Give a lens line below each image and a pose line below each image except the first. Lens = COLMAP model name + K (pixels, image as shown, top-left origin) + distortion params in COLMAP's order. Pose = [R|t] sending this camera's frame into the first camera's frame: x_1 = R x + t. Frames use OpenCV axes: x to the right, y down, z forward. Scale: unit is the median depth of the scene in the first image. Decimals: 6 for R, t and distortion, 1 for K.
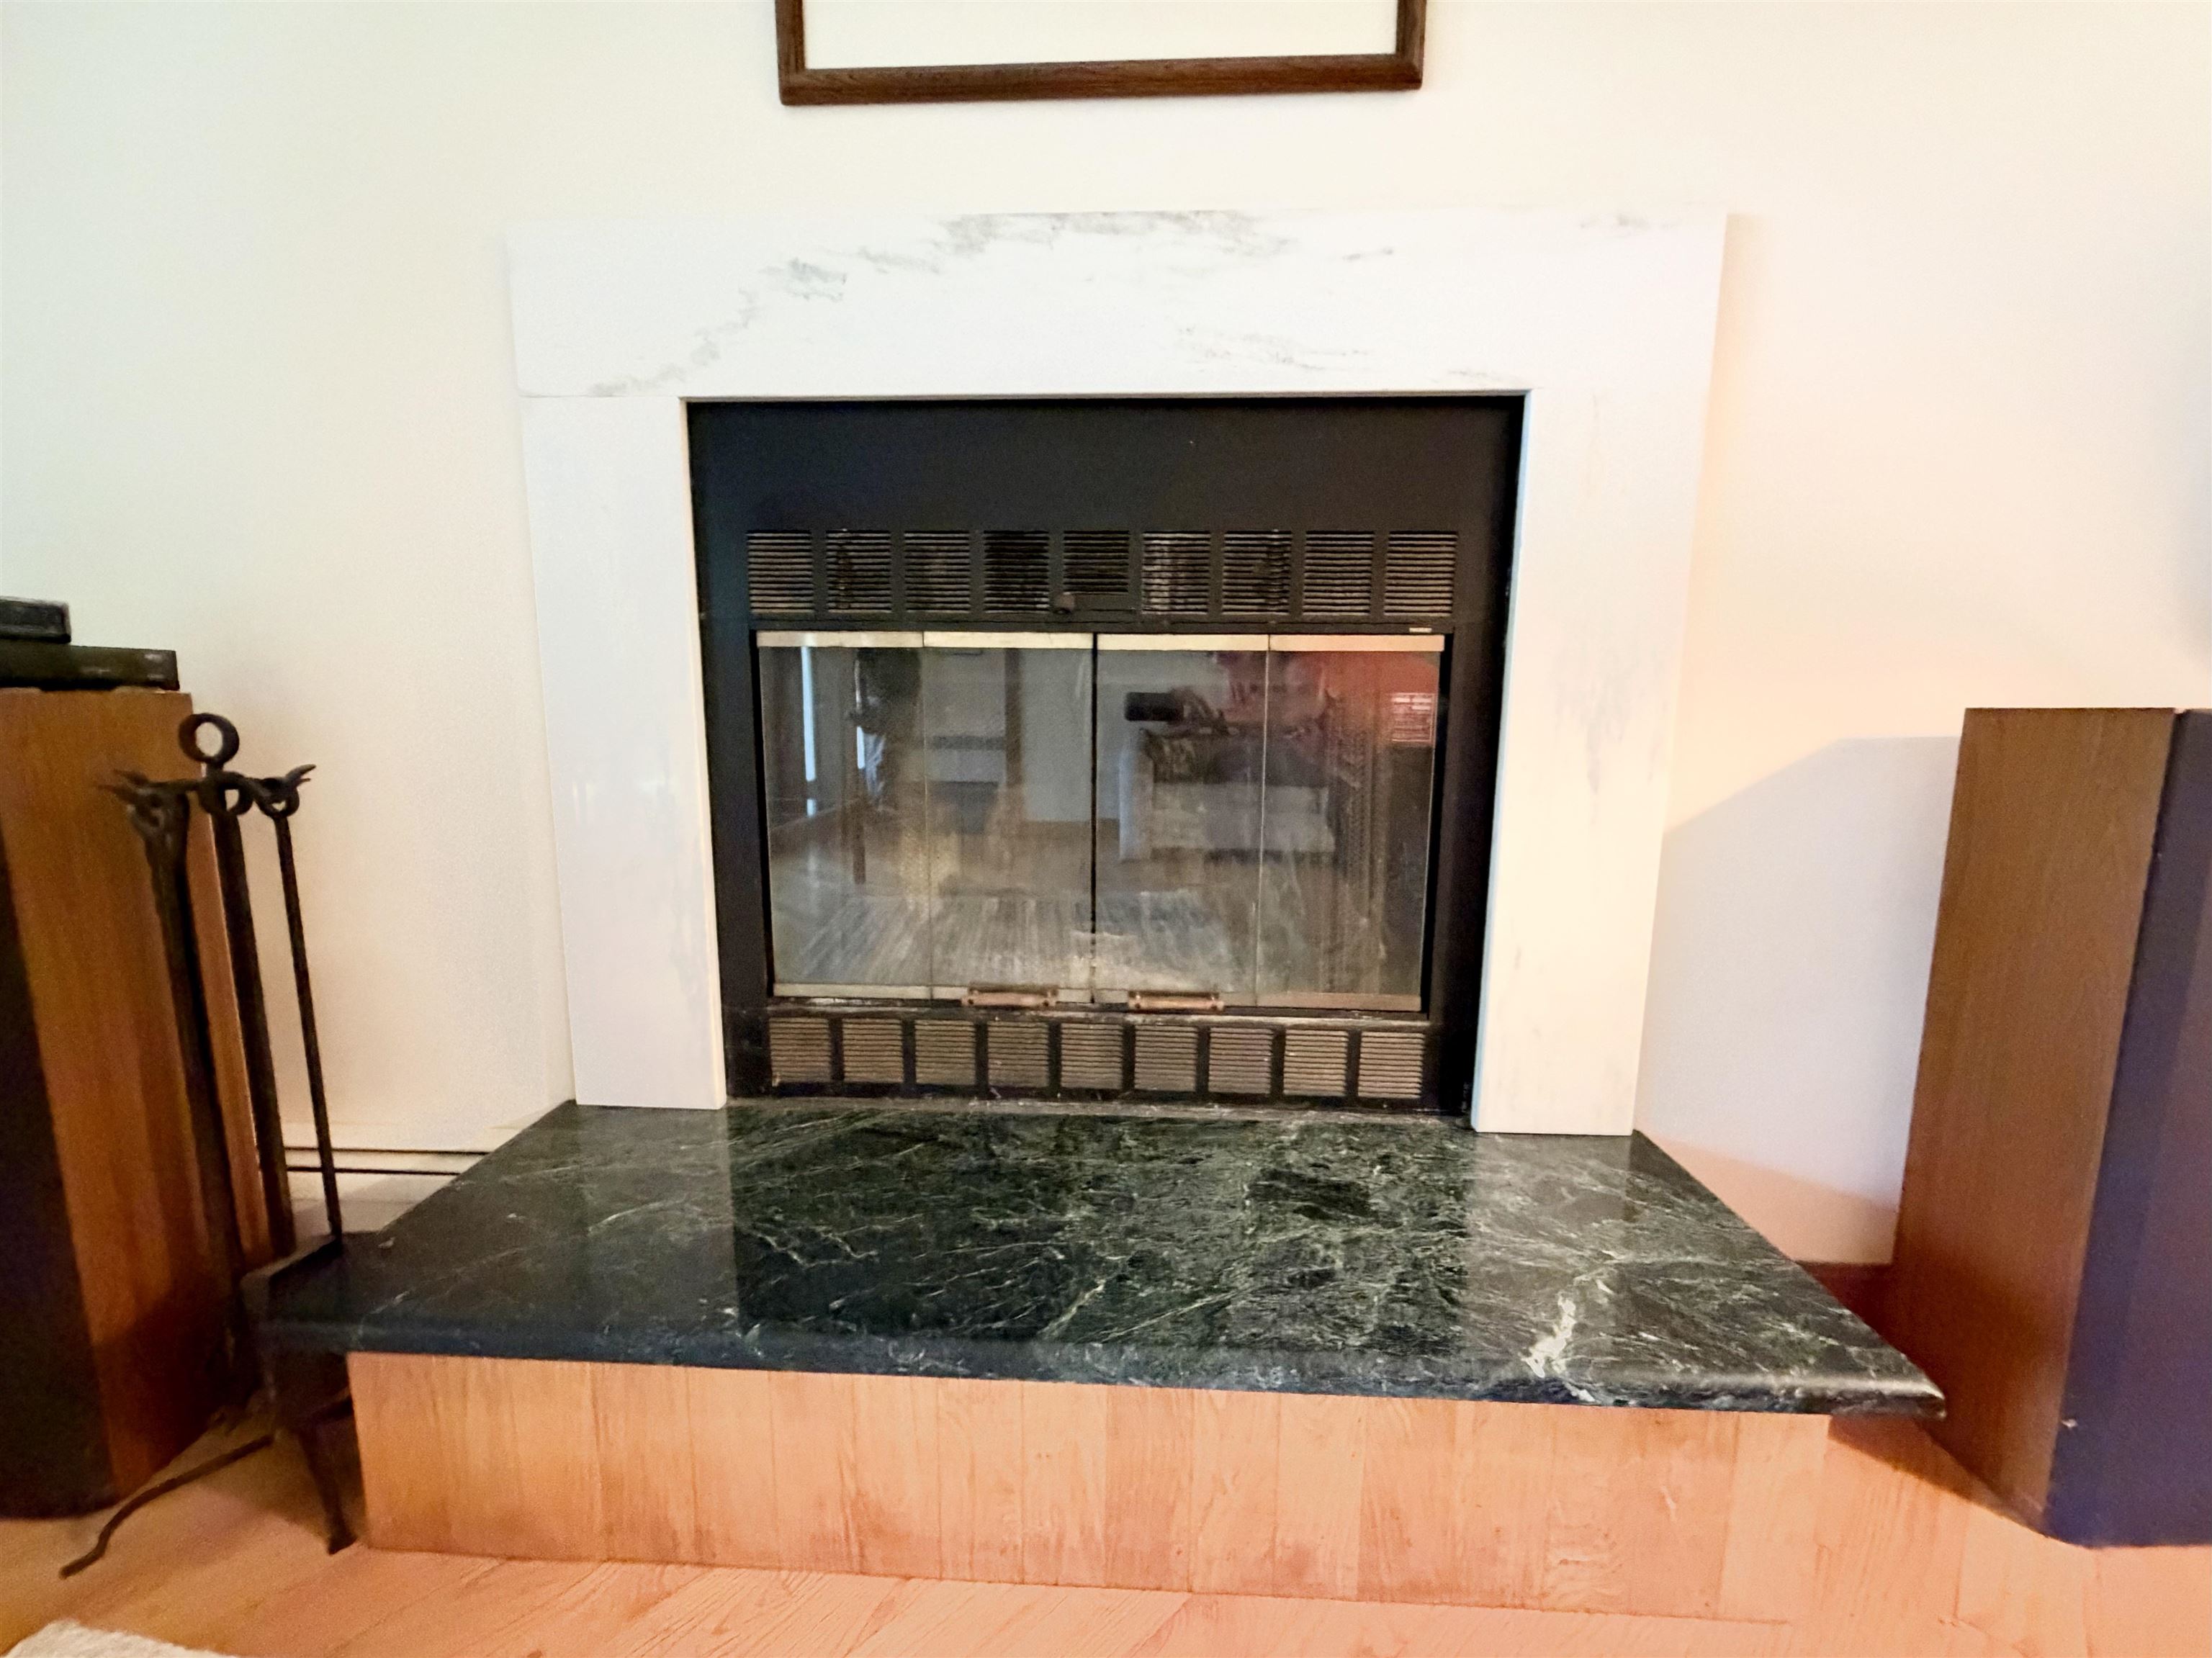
lens RADIAL K [[878.0, 0, 1106.0], [0, 878.0, 829.0], [0, 0, 1]] dist [0.002747, 0.000200]
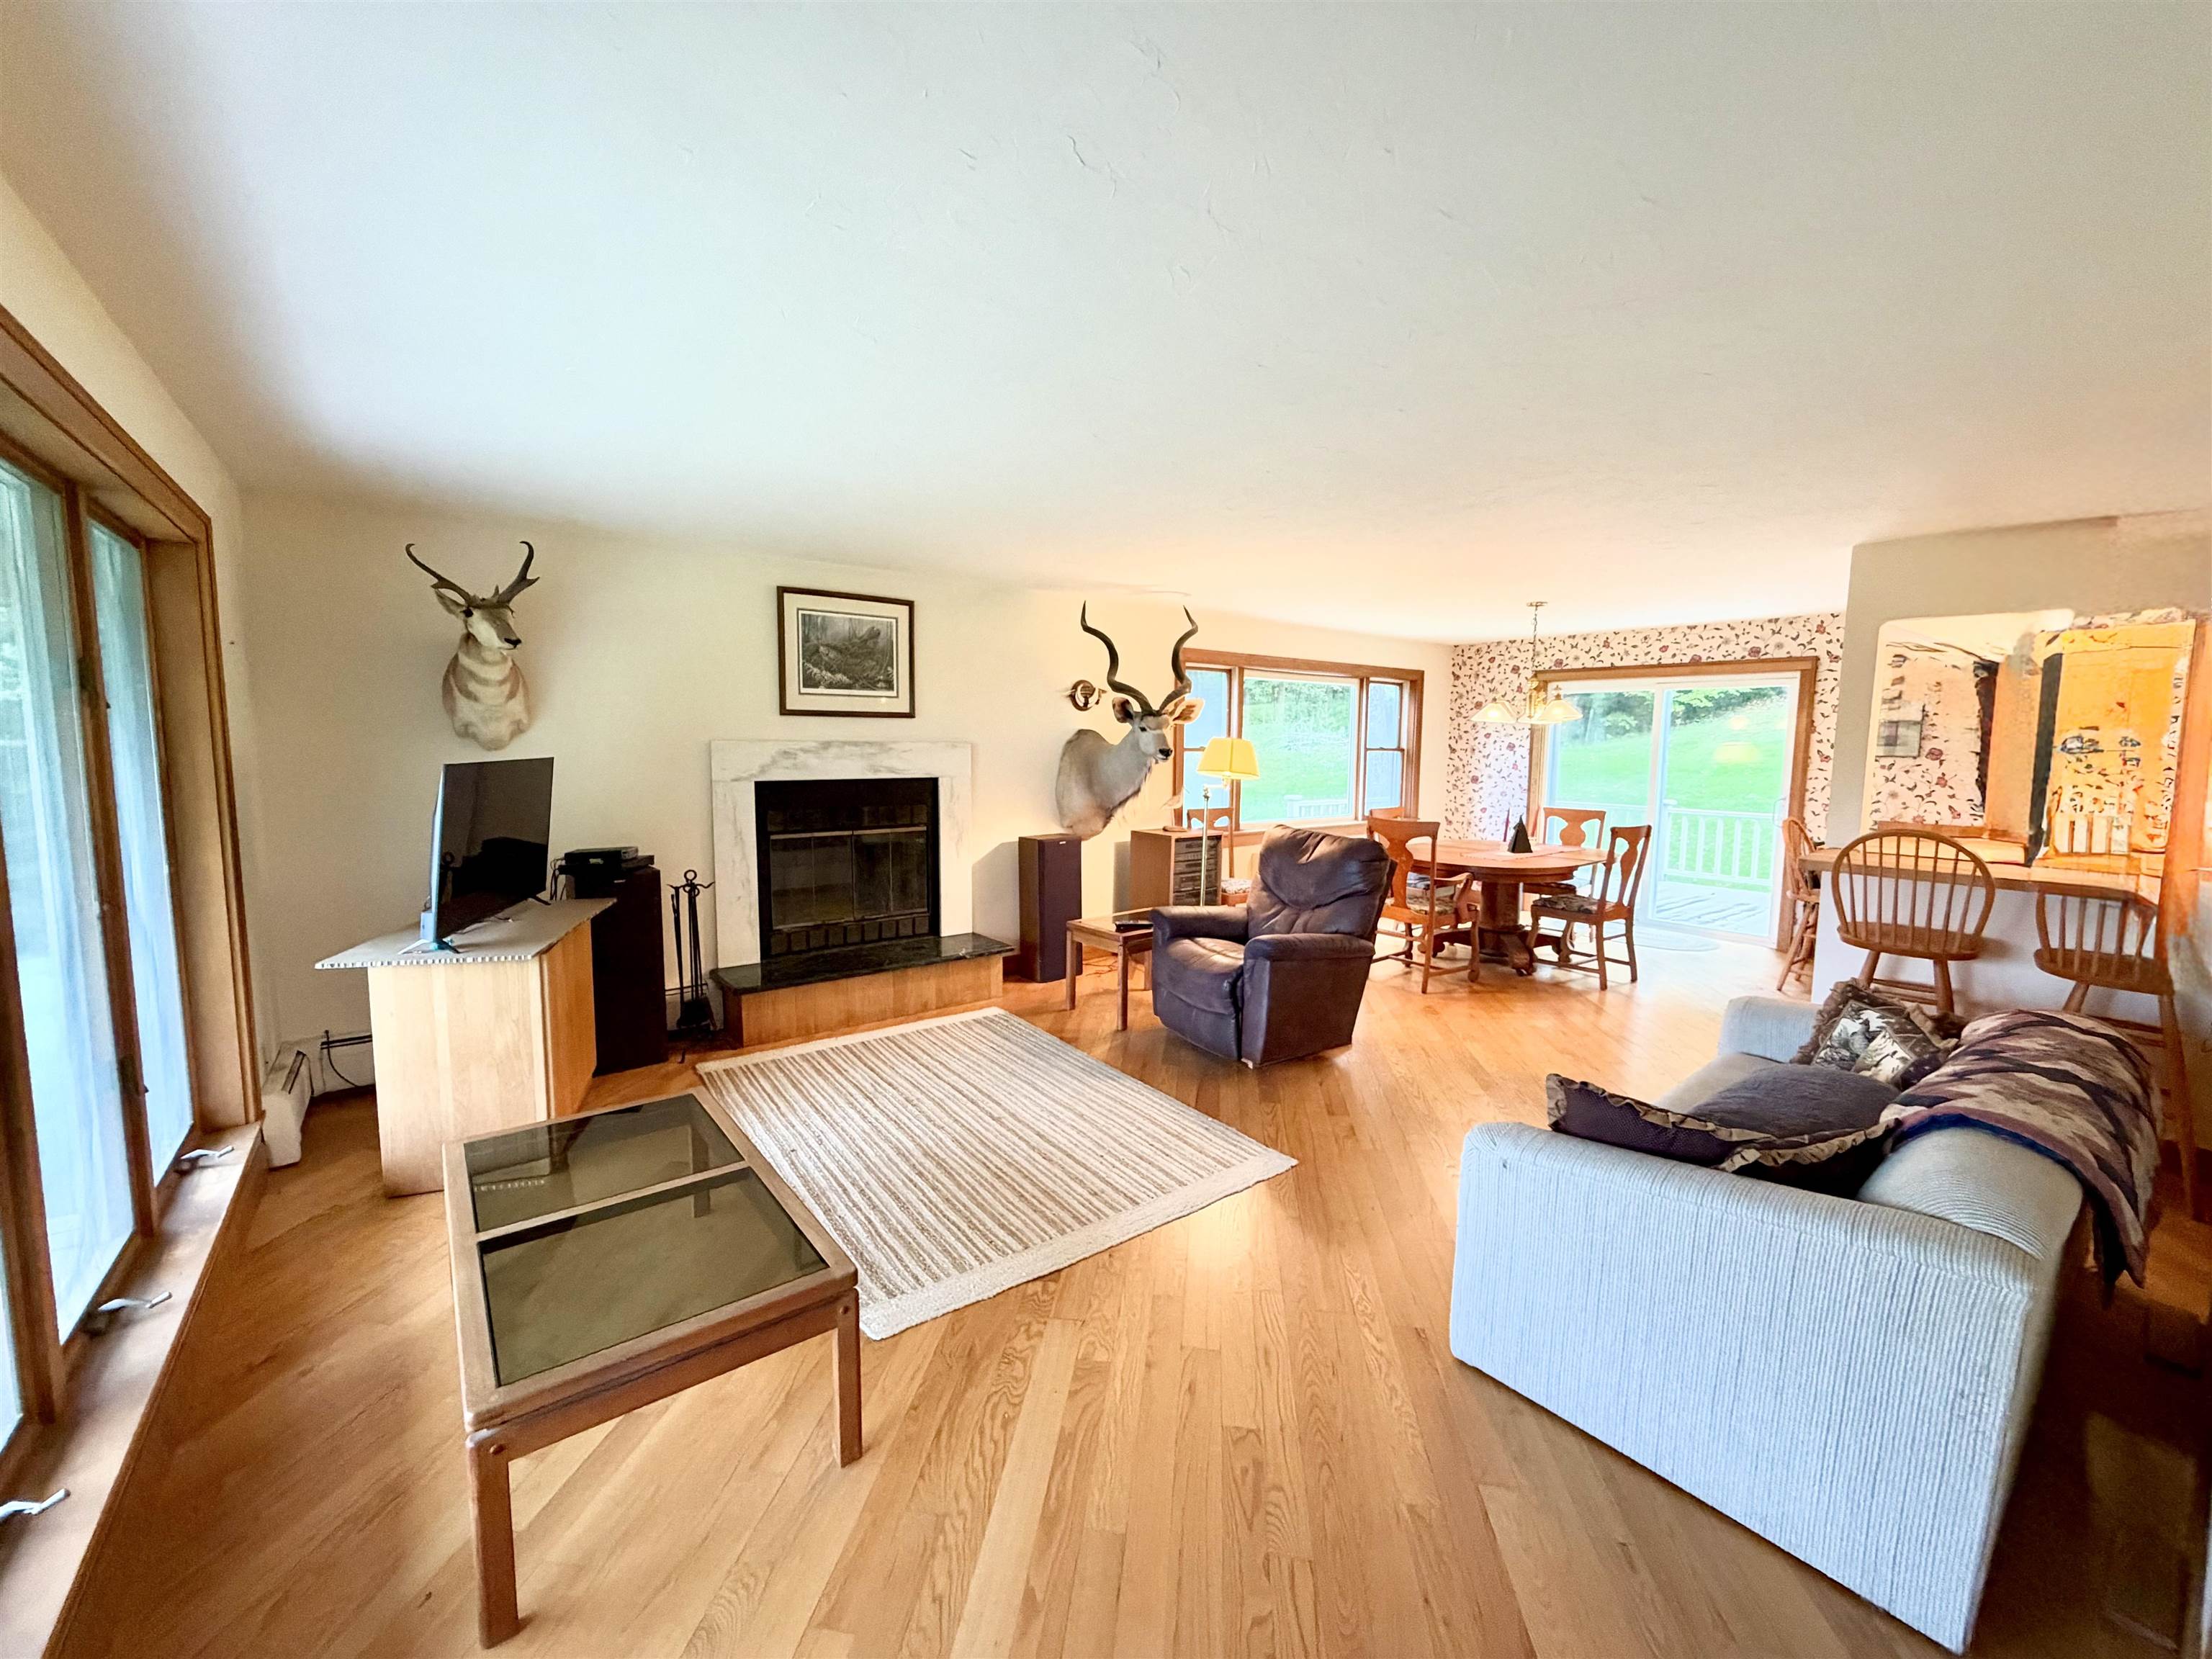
lens RADIAL K [[878.1, 0, 1106.0], [0, 878.1, 829.5], [0, 0, 1]] dist [0.002747, 0.000200]
pose [[0.758783, -0.067270, 0.647861, -1.872782], [0.097531, 0.995173, -0.010897, -0.063438], [-0.644000, 0.071455, 0.761681, -3.084891]]
